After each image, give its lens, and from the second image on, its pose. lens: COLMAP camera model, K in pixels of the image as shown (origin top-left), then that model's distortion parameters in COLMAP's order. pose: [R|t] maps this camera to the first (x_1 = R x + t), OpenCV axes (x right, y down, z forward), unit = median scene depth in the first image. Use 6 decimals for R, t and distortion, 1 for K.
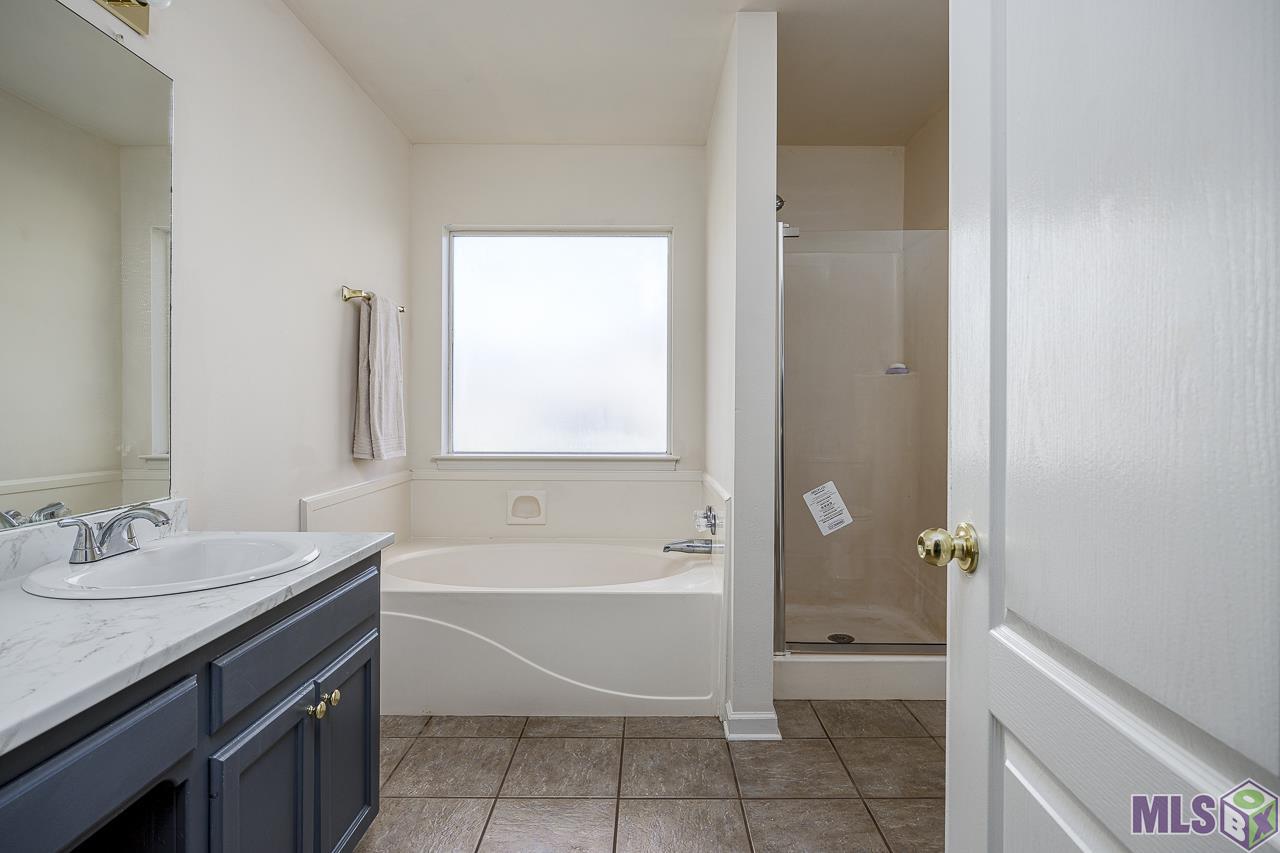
lens RADIAL K [[678.1, 0, 643.6], [0, 678.1, 404.8], [0, 0, 1]] dist [-0.006956, -0.000480]
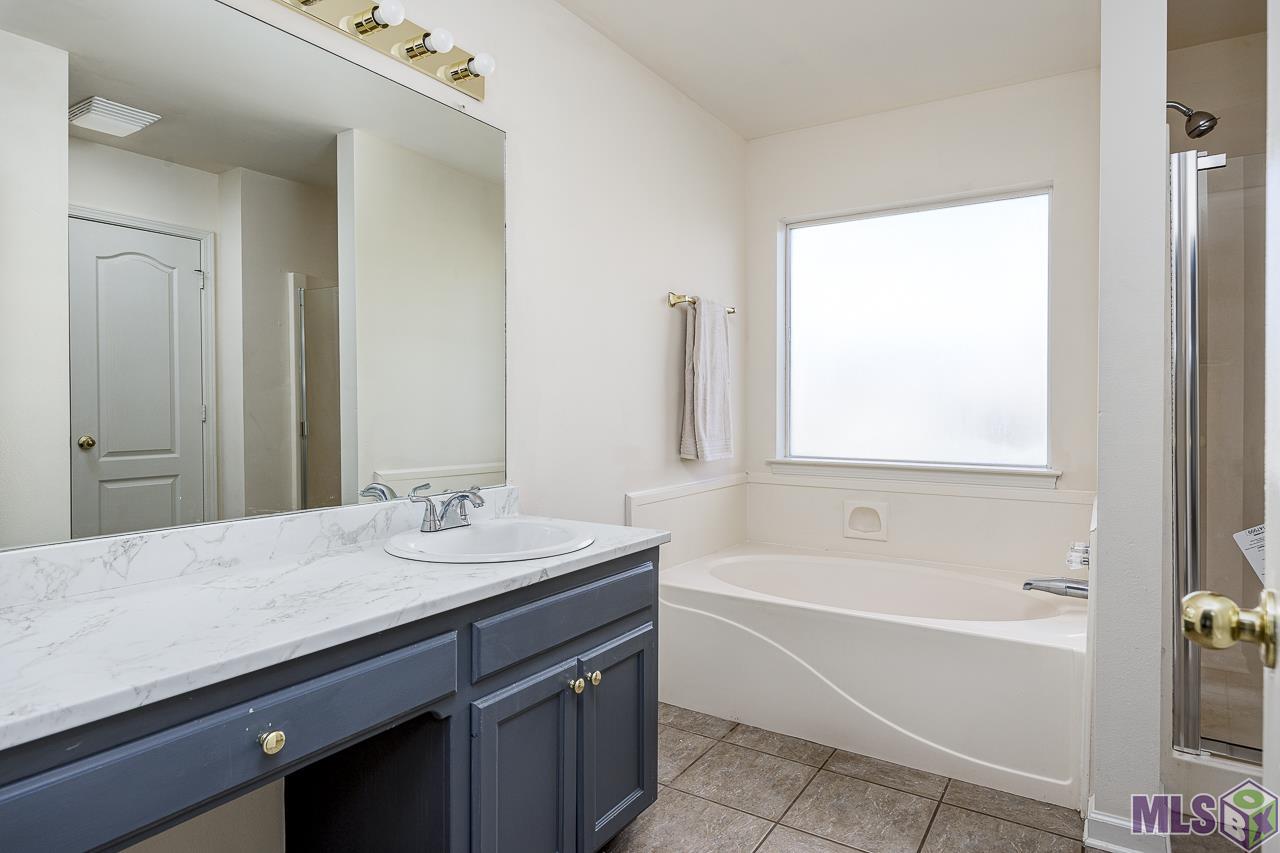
lens RADIAL K [[725.5, 0, 636.0], [0, 725.5, 411.1], [0, 0, 1]] dist [0.002673, -0.000443]
pose [[0.840367, 0.001868, -0.542014, 0.145343], [0.002030, 0.999976, 0.006594, -0.000567], [0.542014, -0.006642, 0.840343, 0.039639]]
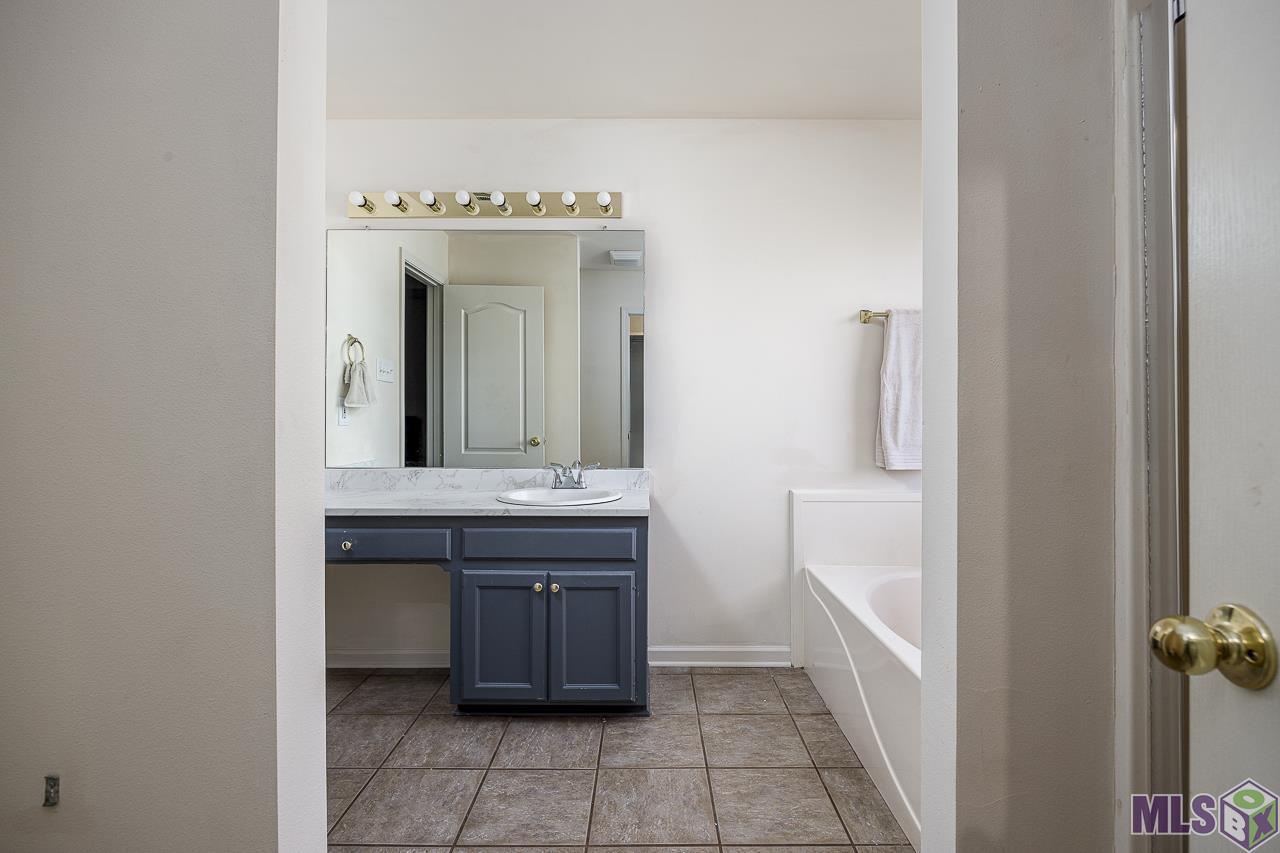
lens RADIAL K [[596.6, 0, 643.9], [0, 596.6, 419.2], [0, 0, 1]] dist [-0.013204, -0.000204]
pose [[-0.002232, -0.000371, -0.999997, 0.666975], [-0.001039, 0.999999, -0.000368, 0.007122], [0.999997, 0.001039, -0.002232, 0.787741]]
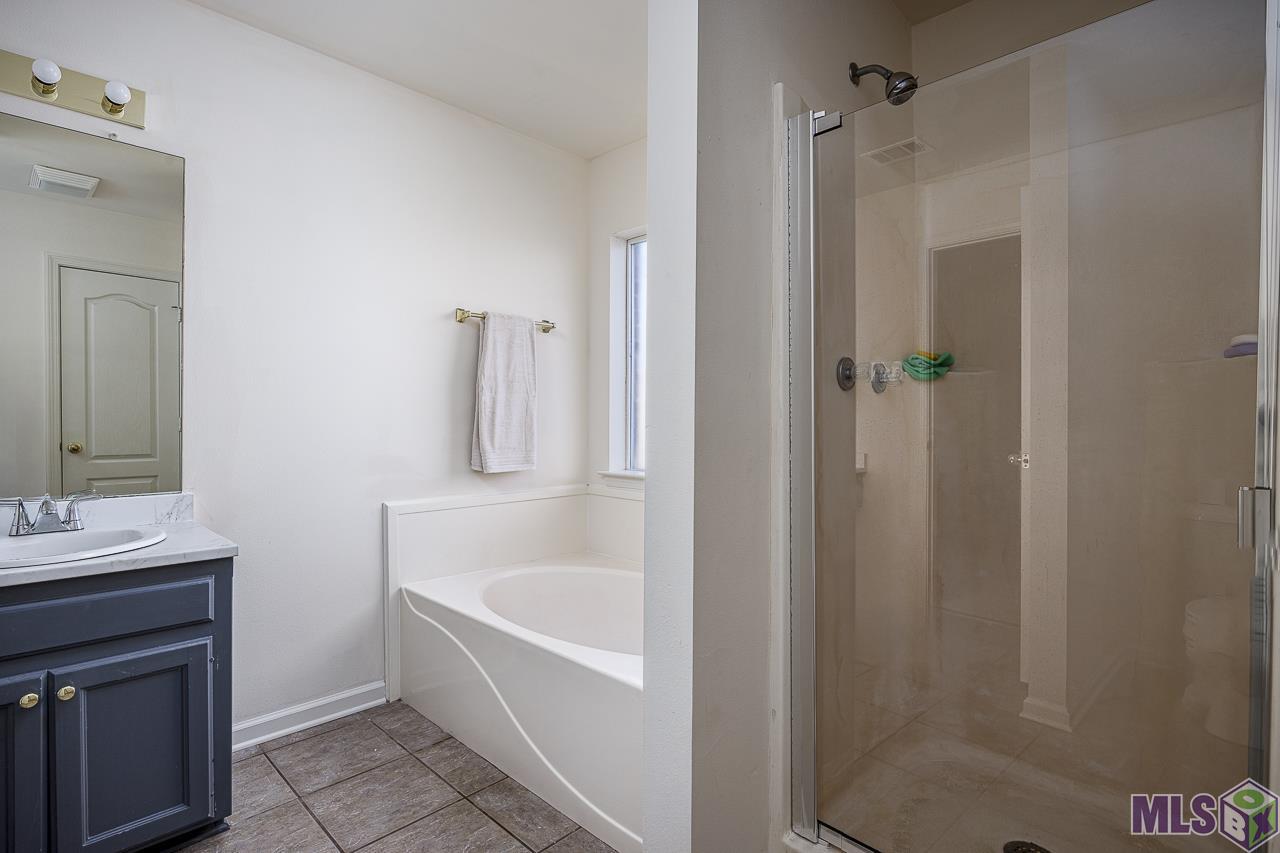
lens RADIAL K [[619.8, 0, 640.0], [0, 619.8, 426.5], [0, 0, 1]] dist [-0.015100, -0.000247]
pose [[0.720947, 0.004953, -0.692973, 0.549311], [0.000001, 0.999974, 0.007148, 0.005714], [0.692990, -0.005155, 0.720928, 0.604269]]
